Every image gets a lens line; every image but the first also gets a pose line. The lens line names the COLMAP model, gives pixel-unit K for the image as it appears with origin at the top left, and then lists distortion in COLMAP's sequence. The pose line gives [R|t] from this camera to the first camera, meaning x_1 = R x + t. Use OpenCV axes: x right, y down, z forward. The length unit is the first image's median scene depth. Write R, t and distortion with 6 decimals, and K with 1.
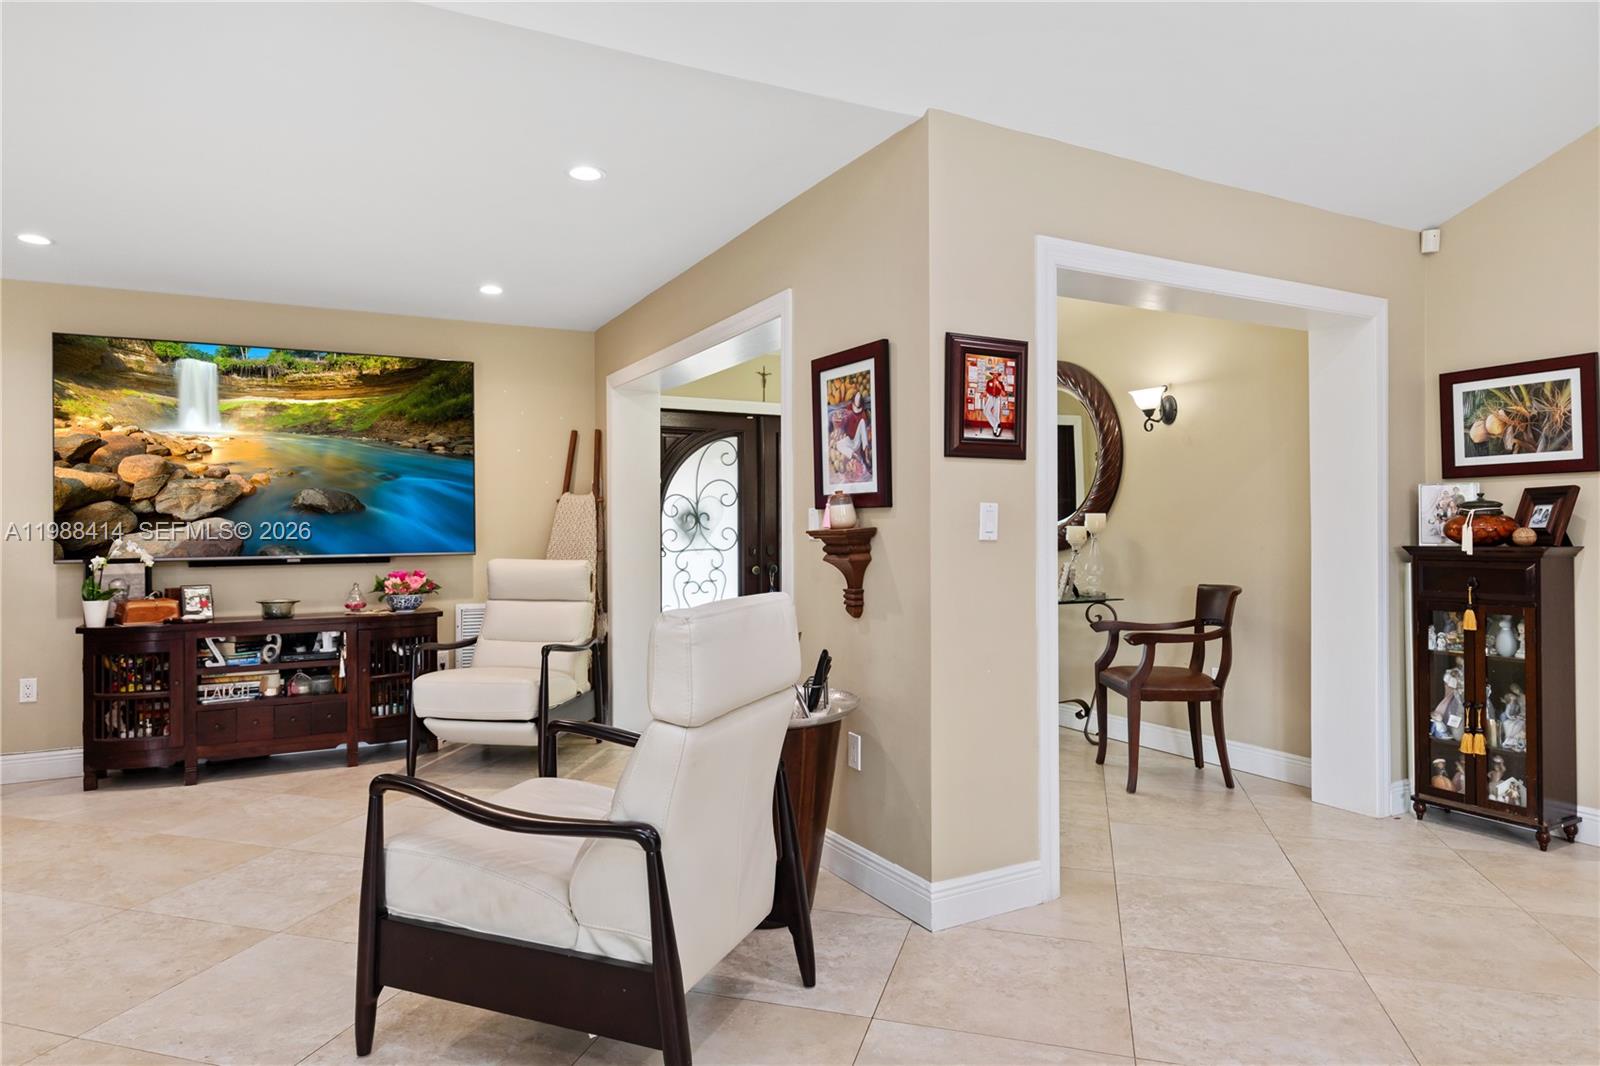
lens RADIAL K [[943.2, 0, 789.9], [0, 943.2, 521.4], [0, 0, 1]] dist [0.002874, -0.003587]
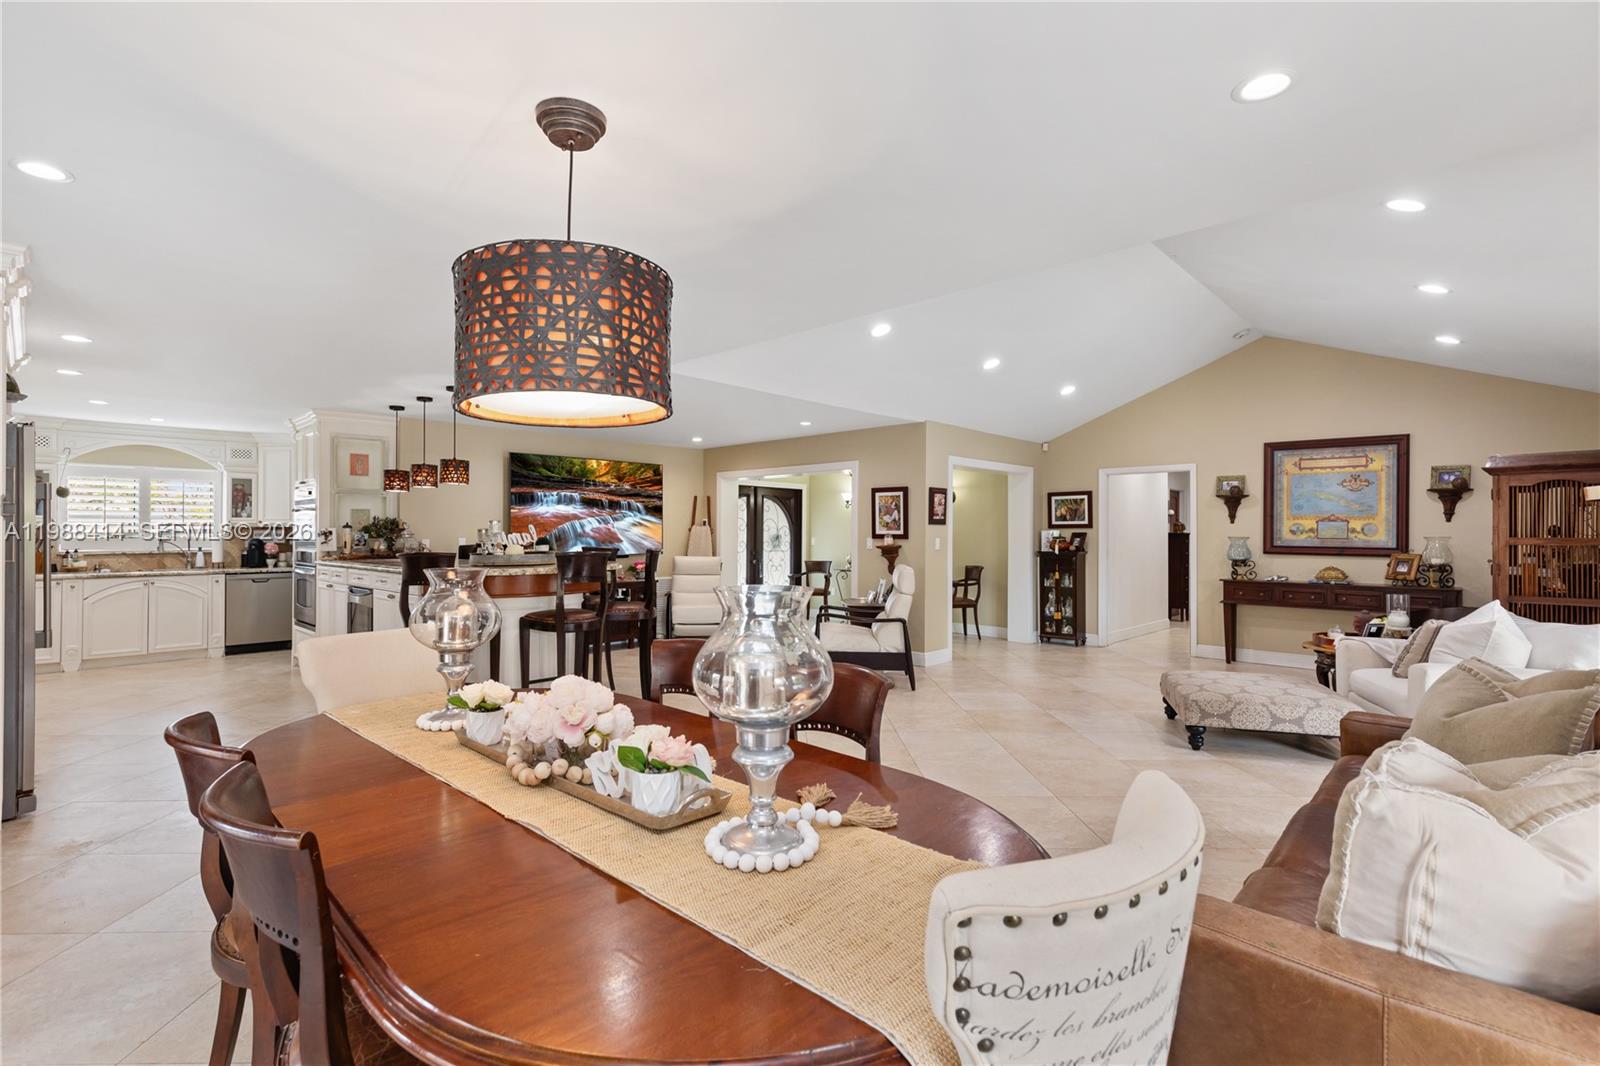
lens RADIAL K [[725.5, 0, 793.4], [0, 725.5, 527.0], [0, 0, 1]] dist [0.006604, -0.000994]
pose [[0.950919, 0.010946, 0.309246, -0.840813], [-0.009595, 0.999937, -0.005890, -0.031218], [-0.309290, 0.002634, 0.950964, -0.997688]]
